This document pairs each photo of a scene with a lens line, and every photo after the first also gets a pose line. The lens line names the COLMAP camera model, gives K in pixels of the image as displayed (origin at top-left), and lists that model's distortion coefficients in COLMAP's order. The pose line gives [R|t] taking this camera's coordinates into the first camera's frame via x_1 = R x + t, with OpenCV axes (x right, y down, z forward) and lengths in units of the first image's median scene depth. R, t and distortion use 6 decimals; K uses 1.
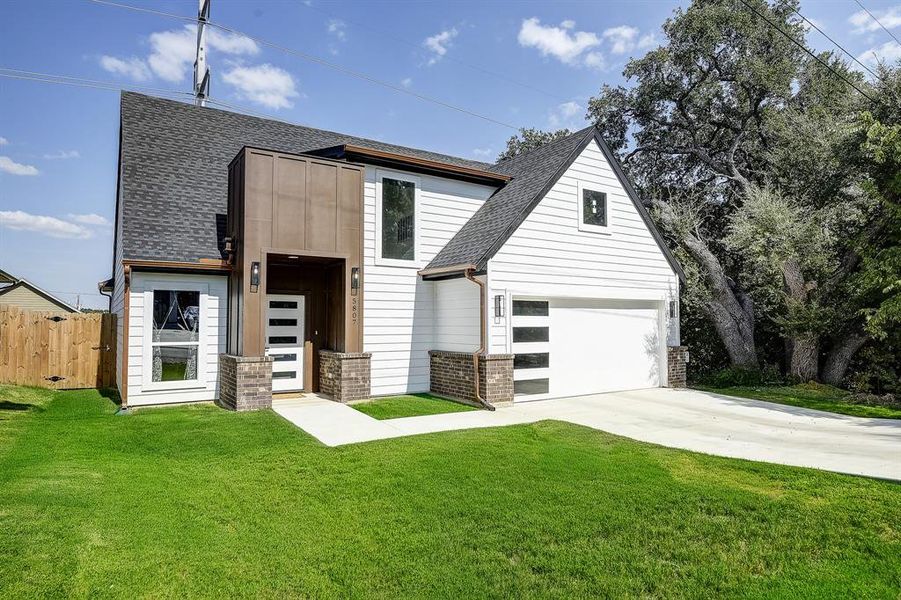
lens RADIAL K [[552.5, 0, 453.0], [0, 552.5, 301.9], [0, 0, 1]] dist [-0.009890, 0.000333]
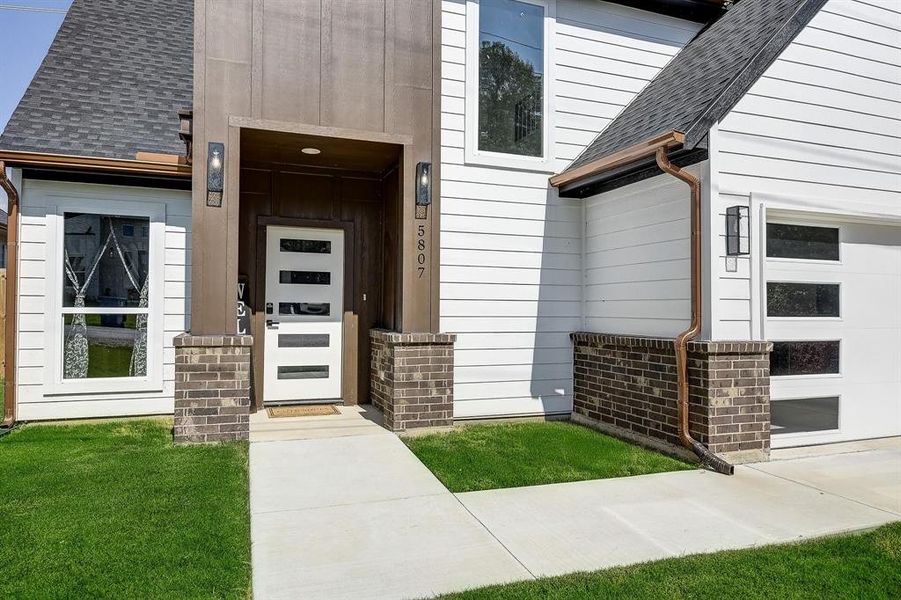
lens RADIAL K [[605.5, 0, 446.7], [0, 605.5, 302.2], [0, 0, 1]] dist [-0.000472, -0.003625]
pose [[0.972815, 0.004690, -0.231536, -0.027666], [0.001116, 0.999688, 0.024937, 0.049087], [0.231581, -0.024517, 0.972507, 0.456698]]
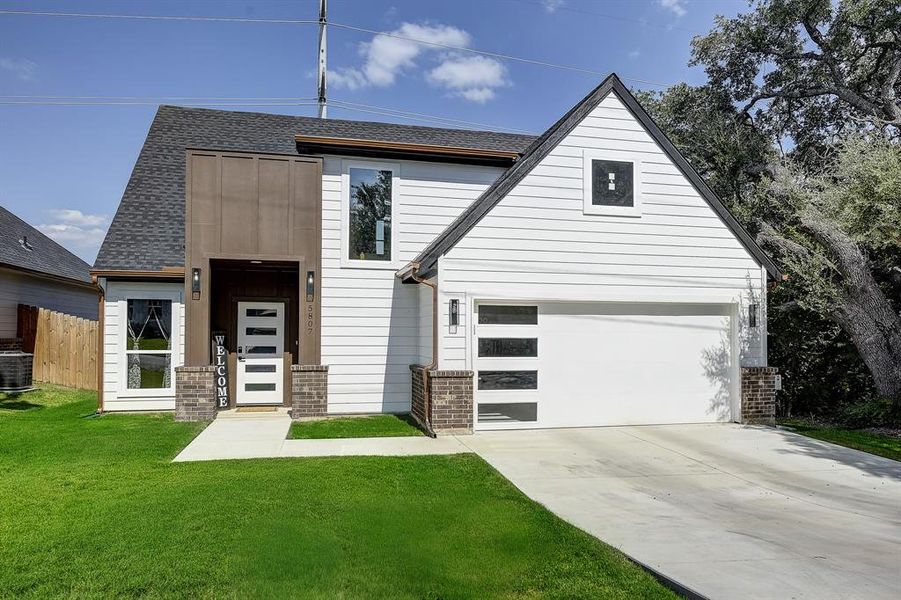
lens RADIAL K [[623.1, 0, 444.4], [0, 623.1, 325.7], [0, 0, 1]] dist [-0.001969, -0.006623]
pose [[0.934410, -0.000216, -0.356200, 0.382969], [0.008434, 0.999733, 0.021517, 0.007189], [0.356100, -0.023110, 0.934162, 0.119491]]
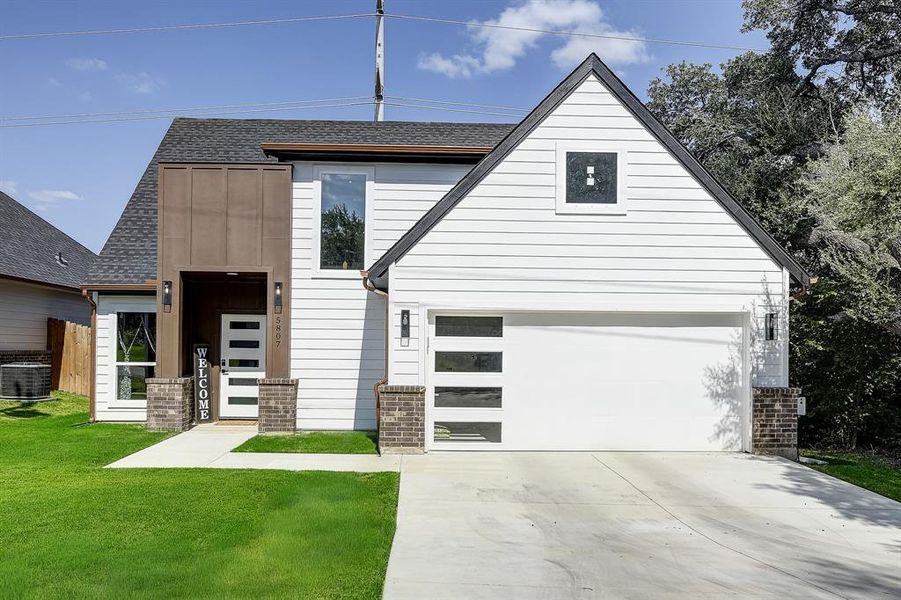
lens RADIAL K [[691.8, 0, 416.6], [0, 691.8, 348.4], [0, 0, 1]] dist [-0.005229, 0.001212]
pose [[0.843218, 0.007325, -0.537521, 0.589994], [0.010534, 0.999490, 0.030145, 0.012469], [0.537468, -0.031081, 0.842711, 0.181174]]
